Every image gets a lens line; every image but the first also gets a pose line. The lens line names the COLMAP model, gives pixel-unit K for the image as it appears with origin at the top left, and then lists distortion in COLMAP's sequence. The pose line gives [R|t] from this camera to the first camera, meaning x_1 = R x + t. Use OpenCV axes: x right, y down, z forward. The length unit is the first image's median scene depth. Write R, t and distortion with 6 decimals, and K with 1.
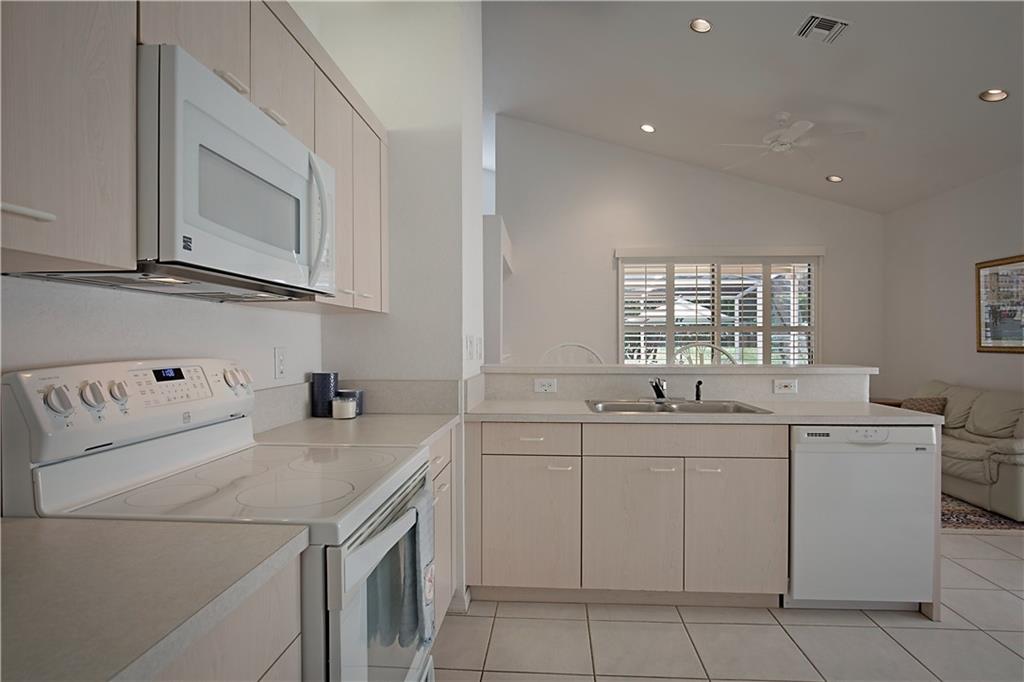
lens RADIAL K [[566.8, 0, 512.0], [0, 566.8, 341.0], [0, 0, 1]] dist [-0.002344, -0.000367]
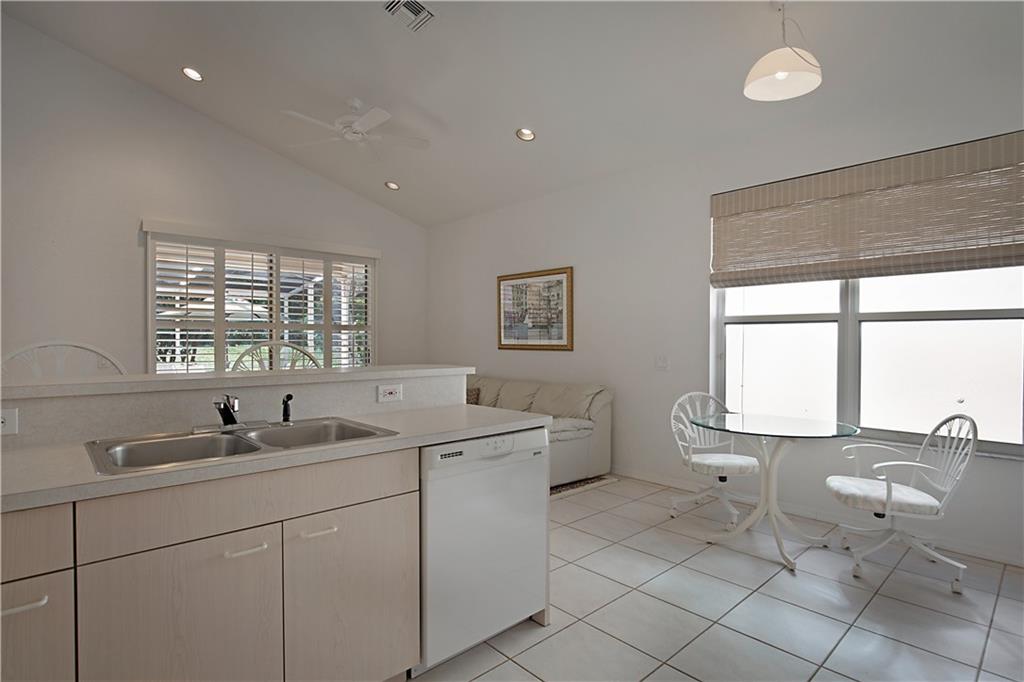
lens RADIAL K [[513.7, 0, 512.0], [0, 513.7, 341.0], [0, 0, 1]] dist [-0.022795, 0.000529]
pose [[0.685271, -0.000036, 0.728288, 0.034204], [-0.001272, 0.999998, 0.001246, 0.001093], [-0.728287, -0.001780, 0.685270, 0.223013]]
